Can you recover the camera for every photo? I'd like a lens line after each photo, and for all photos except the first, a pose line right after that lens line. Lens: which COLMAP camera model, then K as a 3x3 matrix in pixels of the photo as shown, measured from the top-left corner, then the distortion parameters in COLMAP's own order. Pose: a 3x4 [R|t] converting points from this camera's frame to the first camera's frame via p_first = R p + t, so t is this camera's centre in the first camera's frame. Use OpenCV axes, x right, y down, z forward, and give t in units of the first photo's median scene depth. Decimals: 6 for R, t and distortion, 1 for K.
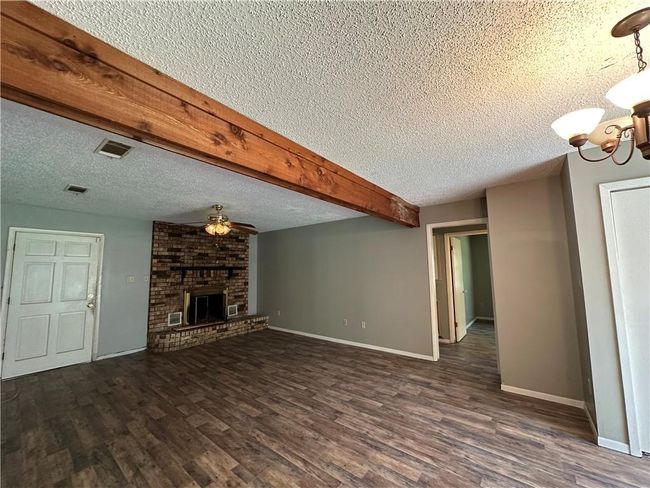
lens RADIAL K [[257.4, 0, 325.6], [0, 257.4, 244.9], [0, 0, 1]] dist [-0.001609, 0.000980]
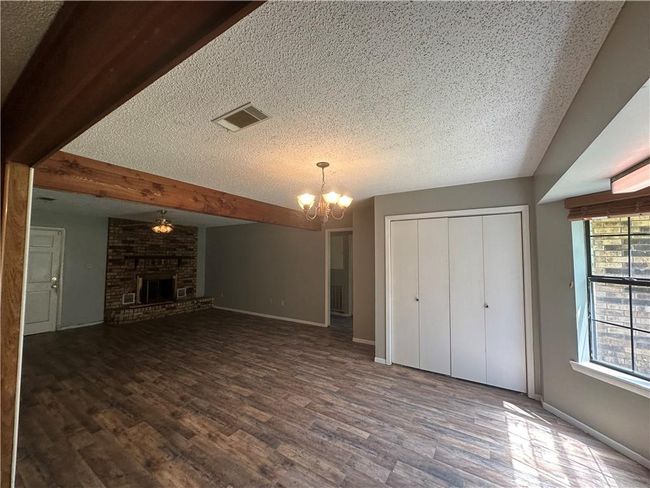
lens RADIAL K [[257.4, 0, 324.9], [0, 257.4, 244.5], [0, 0, 1]] dist [-0.001609, 0.000980]
pose [[0.994105, 0.023988, 0.105737, 0.210802], [-0.028569, 0.998708, 0.042023, -0.047278], [-0.104592, -0.044796, 0.993506, -0.307261]]
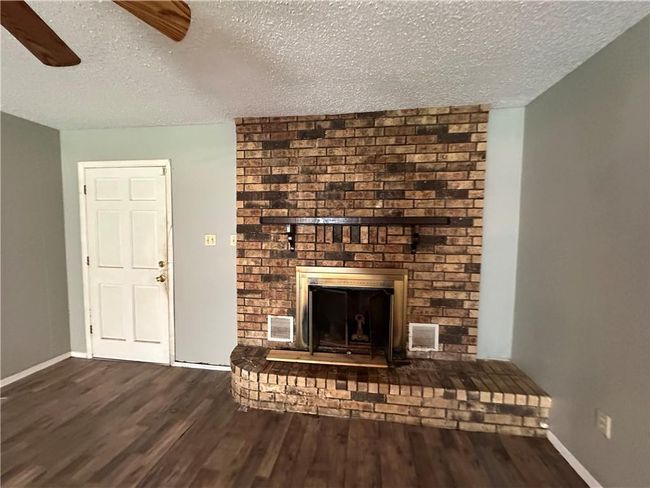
lens RADIAL K [[257.4, 0, 324.9], [0, 257.4, 245.9], [0, 0, 1]] dist [-0.001609, 0.000980]
pose [[0.507756, 0.074026, -0.858315, -0.162926], [0.065186, 0.990144, 0.123958, 0.091152], [0.859032, -0.118890, 0.497926, 0.899373]]
